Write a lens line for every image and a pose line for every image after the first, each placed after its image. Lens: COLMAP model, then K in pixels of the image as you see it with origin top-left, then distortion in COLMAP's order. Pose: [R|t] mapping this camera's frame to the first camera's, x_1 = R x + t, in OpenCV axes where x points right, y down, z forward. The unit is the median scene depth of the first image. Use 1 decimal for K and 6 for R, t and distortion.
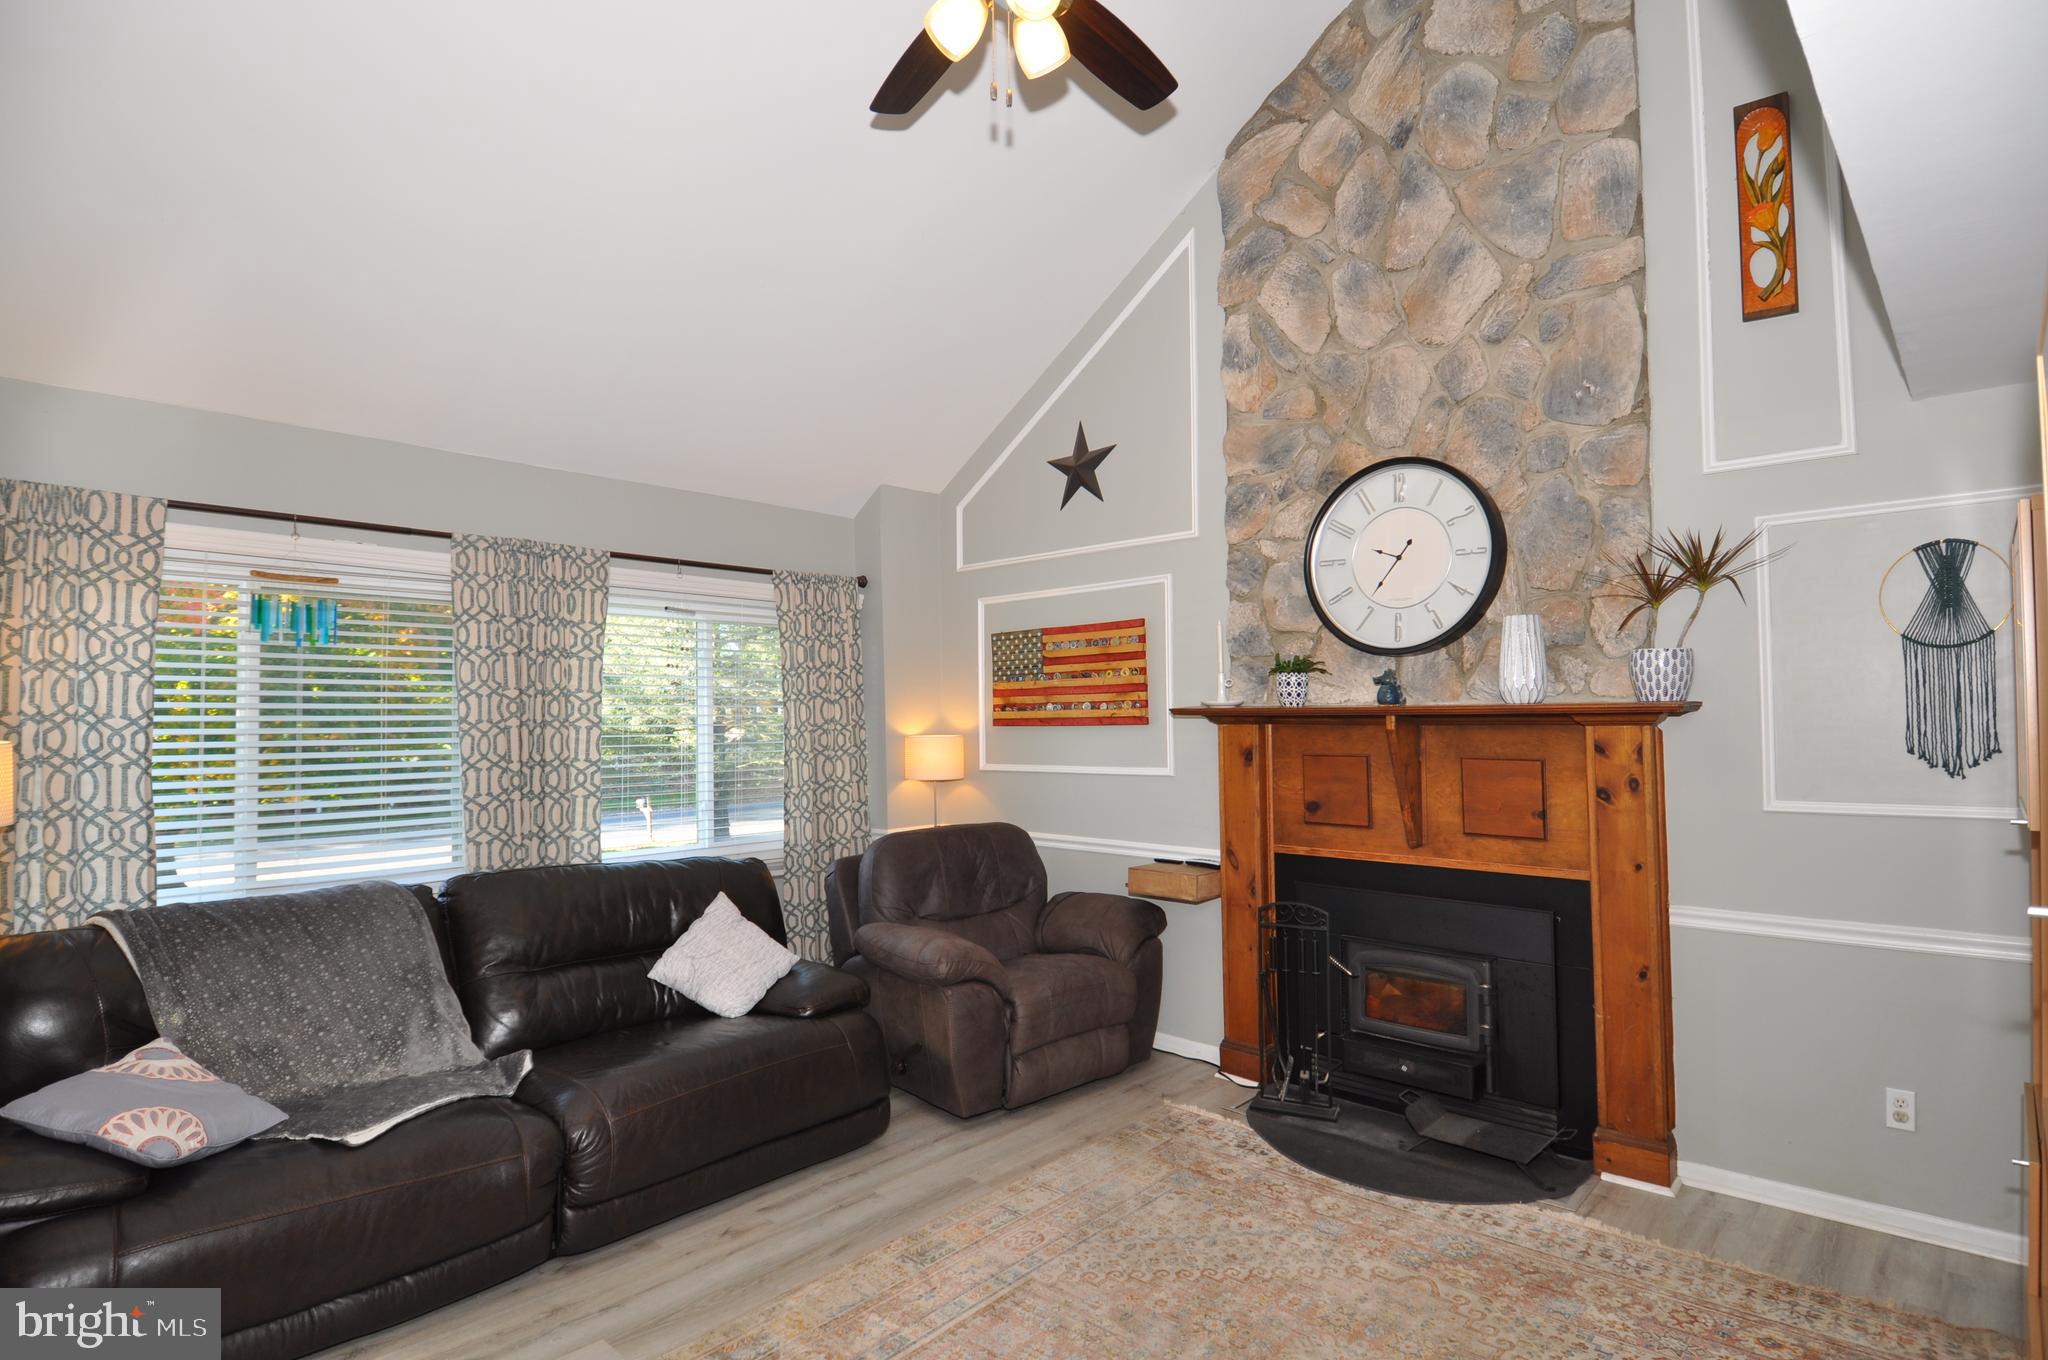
lens RADIAL K [[1046.8, 0, 1025.4], [0, 1046.8, 687.3], [0, 0, 1]] dist [0.050349, -0.057600]
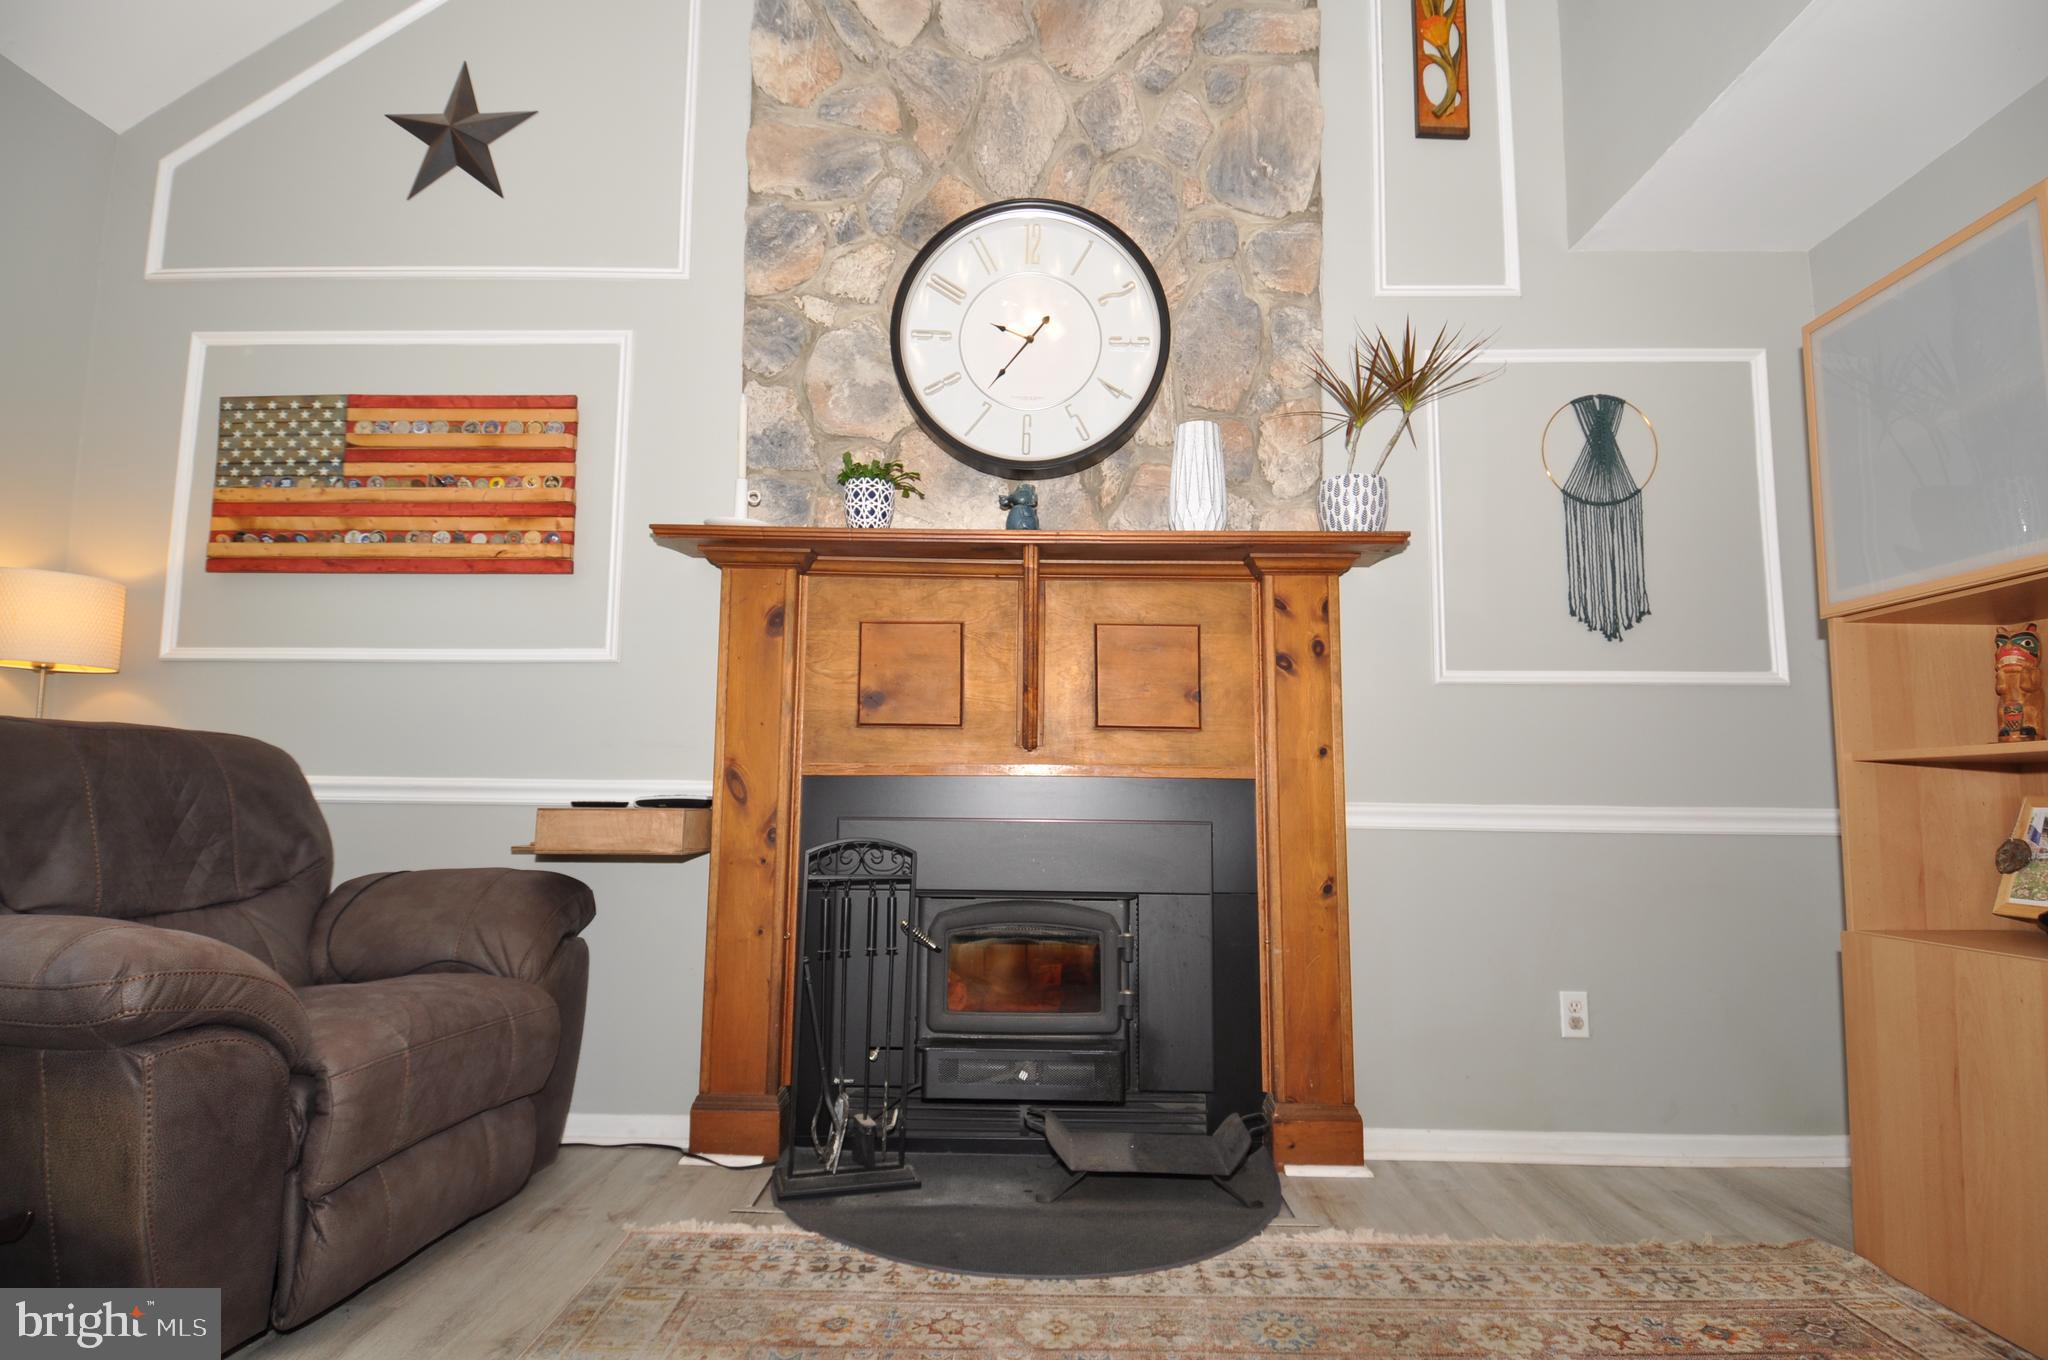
lens RADIAL K [[1046.8, 0, 1025.4], [0, 1046.8, 687.3], [0, 0, 1]] dist [0.050349, -0.057600]
pose [[0.746809, 0.086596, 0.659377, -0.088735], [-0.036721, 0.995343, -0.089128, 0.164635], [-0.664024, 0.042349, 0.746511, 0.461162]]
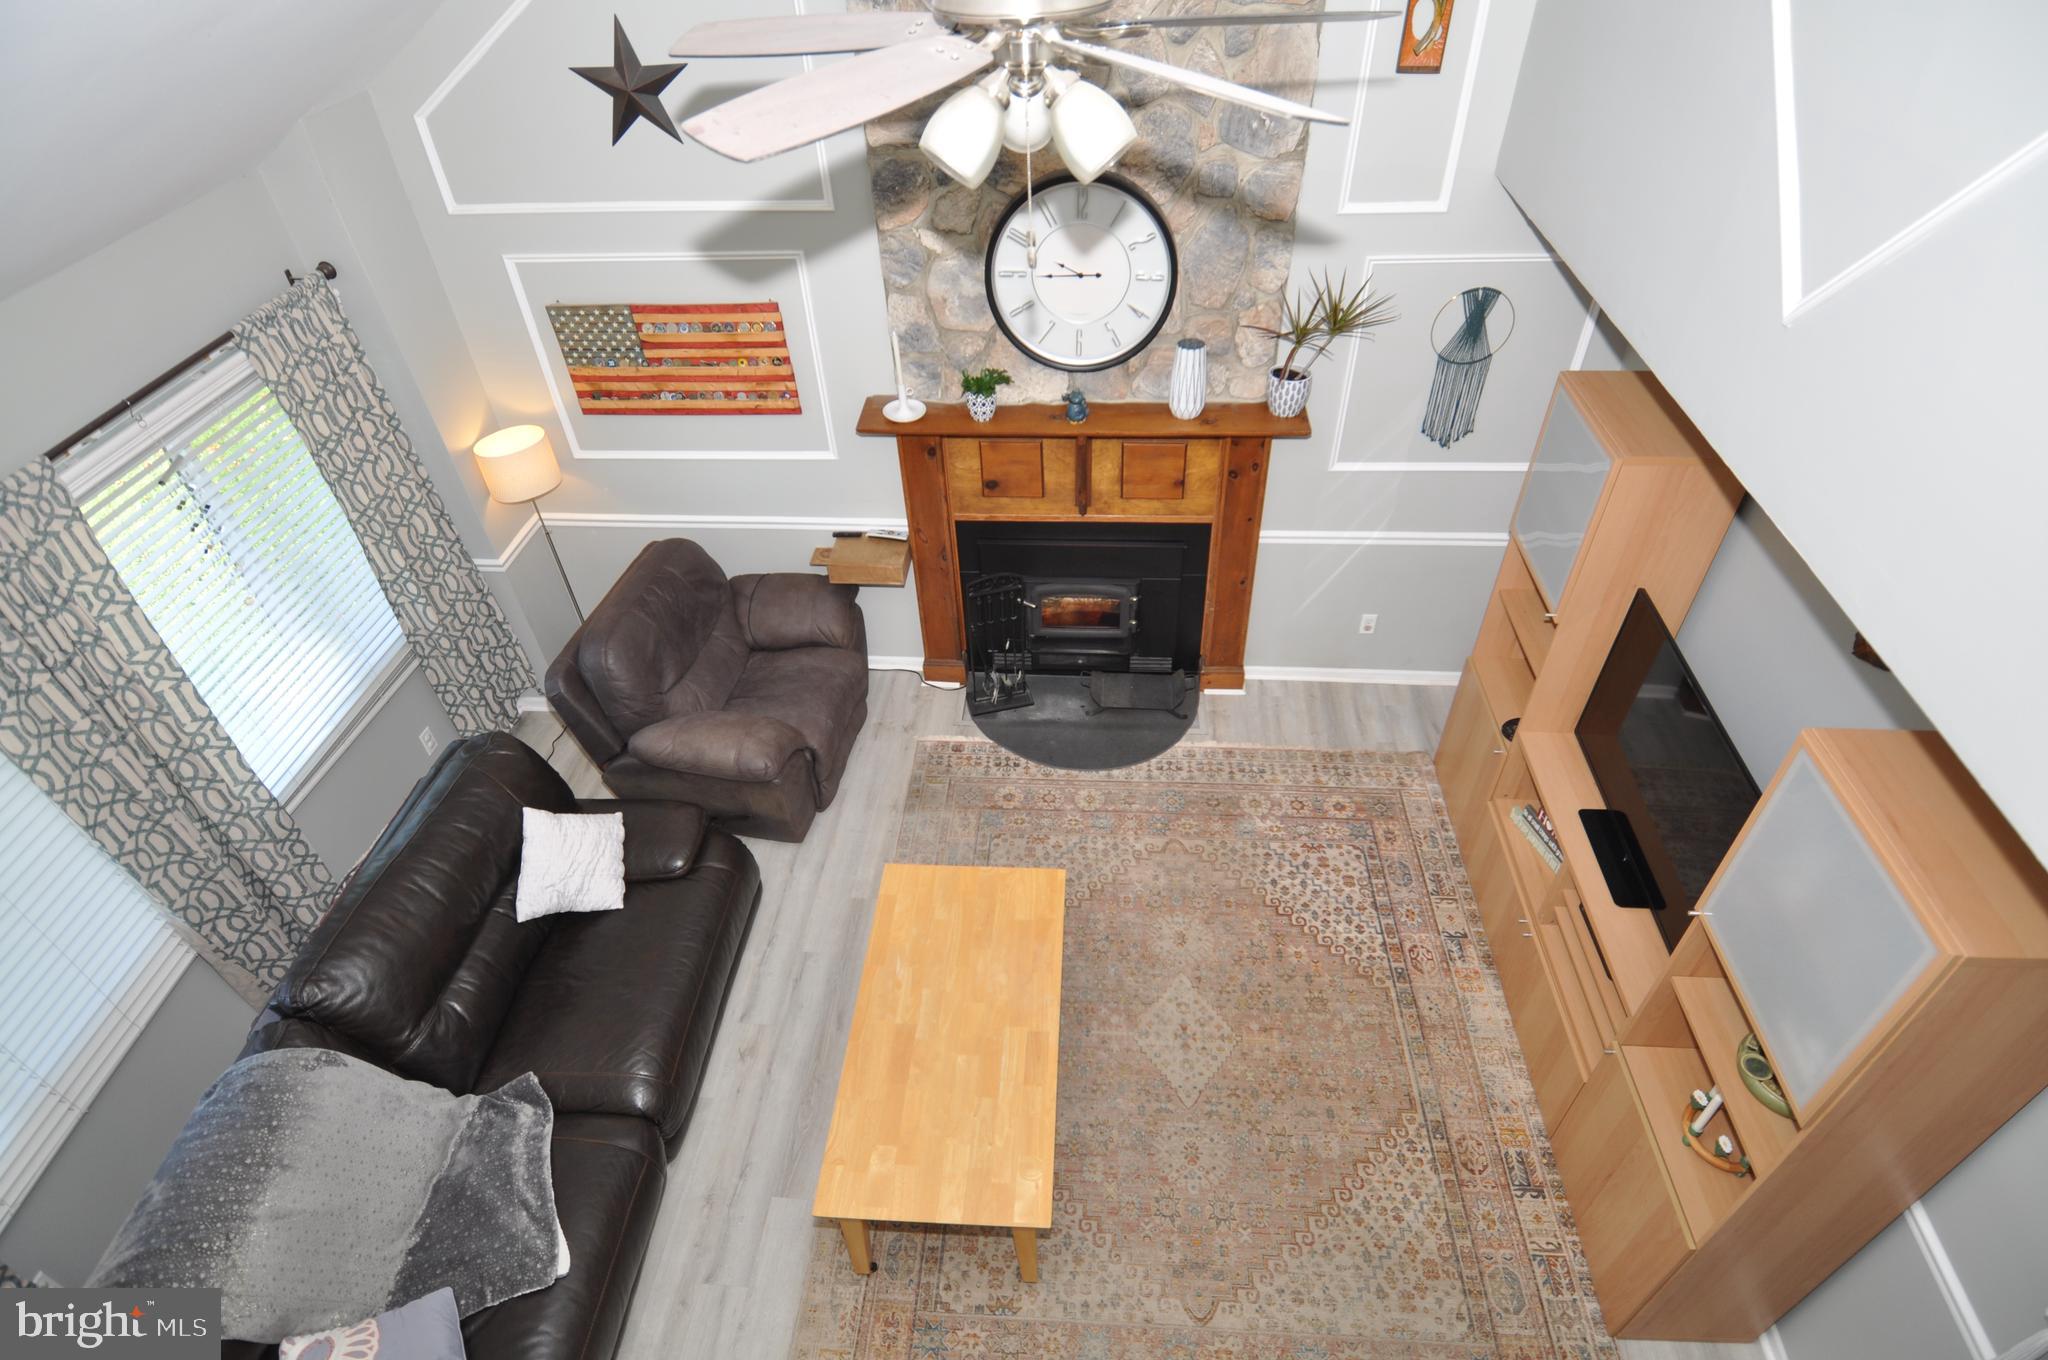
lens RADIAL K [[1046.8, 0, 1025.4], [0, 1046.8, 687.3], [0, 0, 1]] dist [0.050349, -0.057600]
pose [[0.787033, -0.420828, 0.451091, -0.301062], [0.008743, 0.738745, 0.673929, -0.492315], [-0.616849, -0.526460, 0.585096, 0.214271]]
